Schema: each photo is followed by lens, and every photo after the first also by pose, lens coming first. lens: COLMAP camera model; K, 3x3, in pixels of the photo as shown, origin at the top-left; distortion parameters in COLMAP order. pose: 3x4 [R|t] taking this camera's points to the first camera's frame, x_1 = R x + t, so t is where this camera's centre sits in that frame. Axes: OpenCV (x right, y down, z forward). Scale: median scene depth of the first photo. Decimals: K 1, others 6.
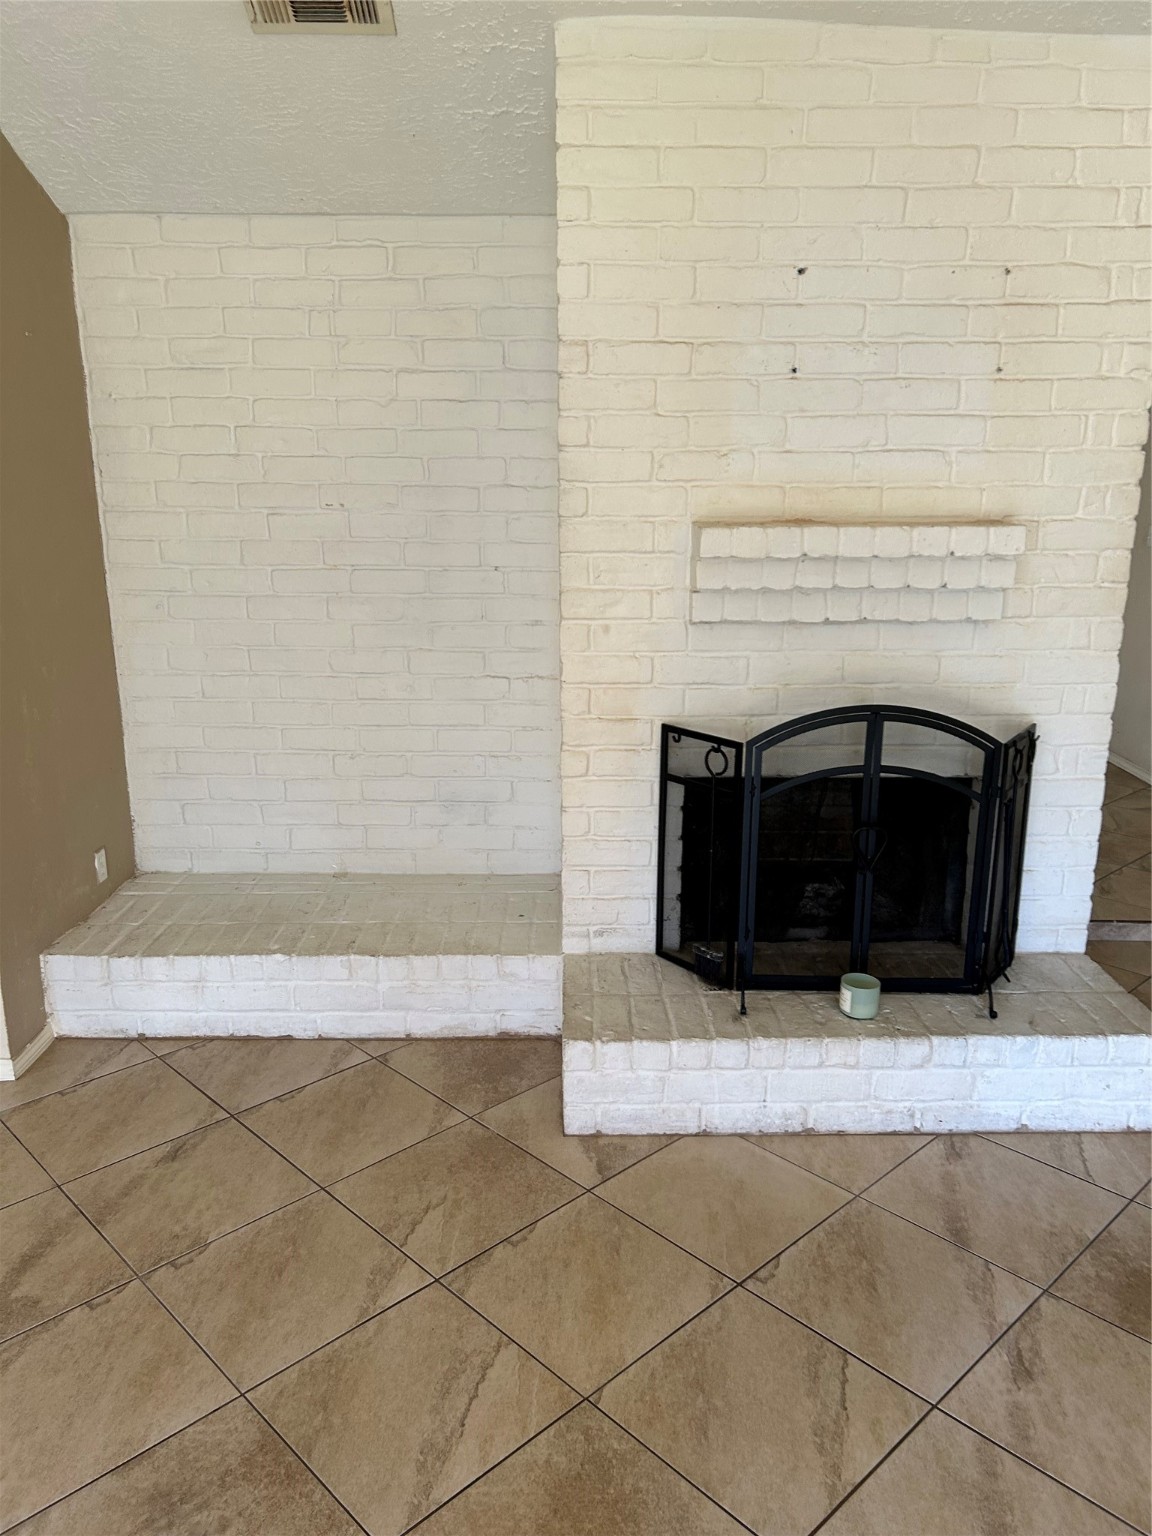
lens RADIAL K [[1146.0, 0, 576.5], [0, 1146.0, 775.7], [0, 0, 1]] dist [0.064937, -0.062529]
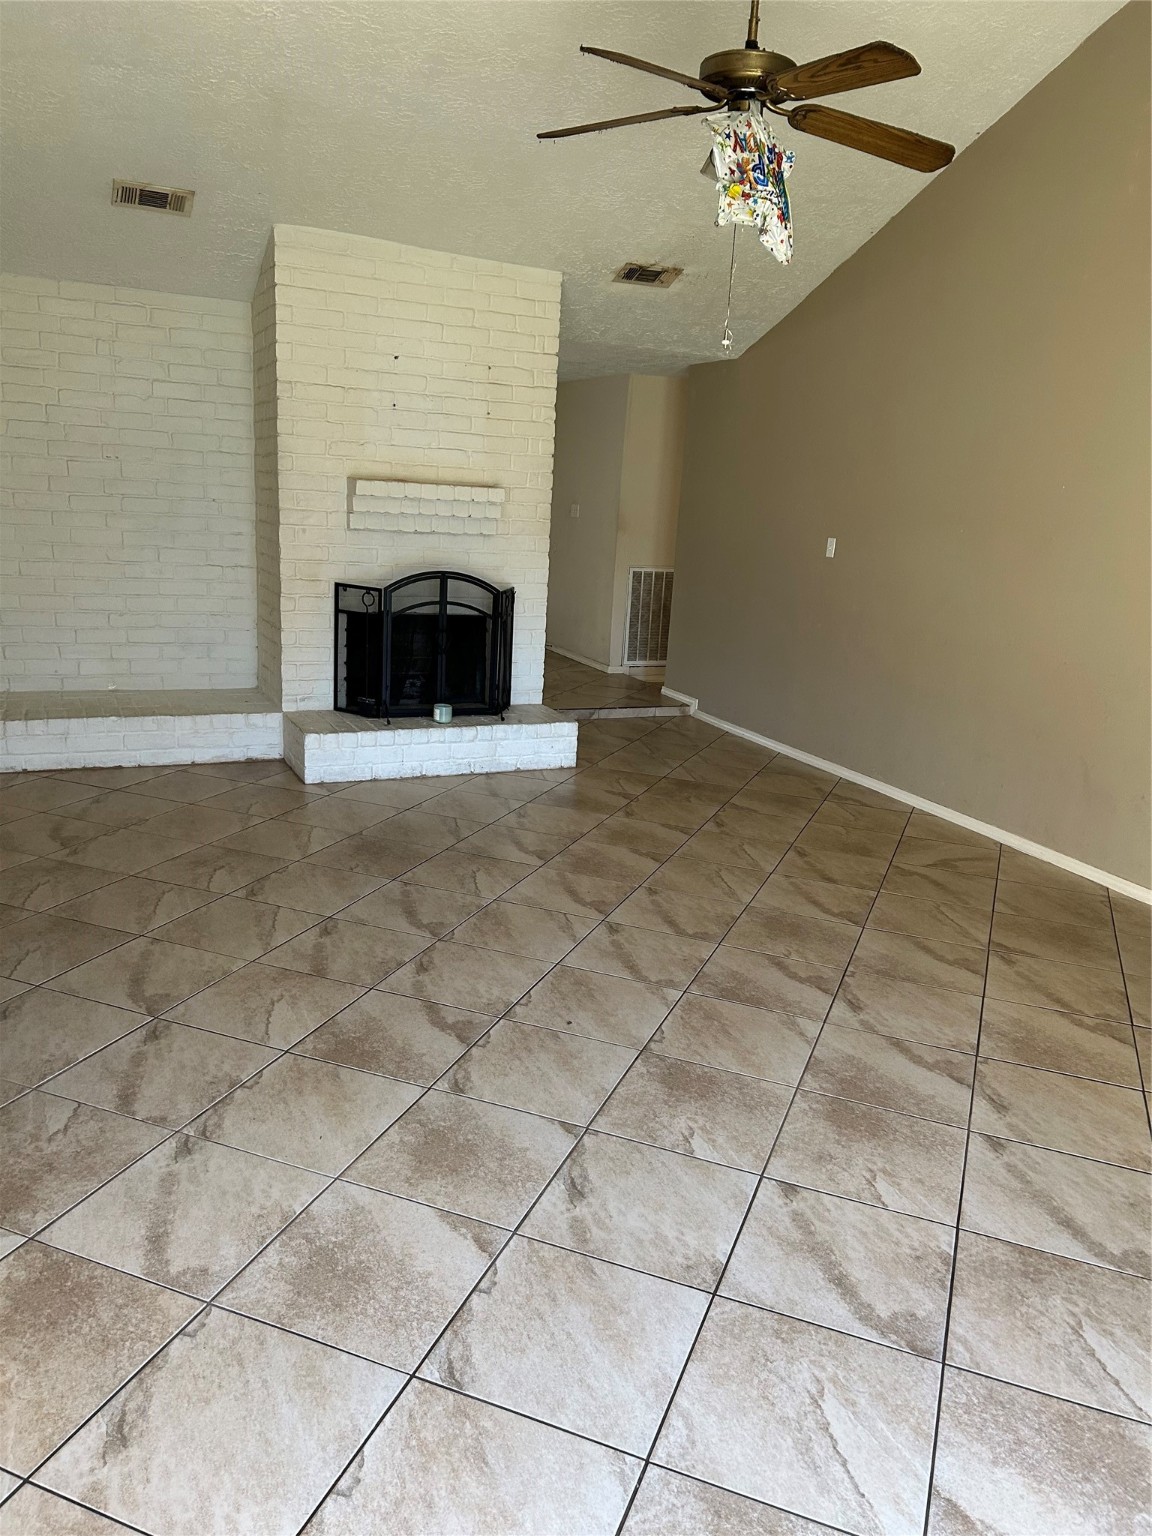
lens RADIAL K [[1146.0, 0, 576.5], [0, 1146.0, 775.7], [0, 0, 1]] dist [0.064937, -0.062529]
pose [[0.906431, -0.054897, 0.418771, -0.389333], [0.050764, 0.998490, 0.021012, 0.261207], [-0.419292, 0.002213, 0.907849, -0.932184]]
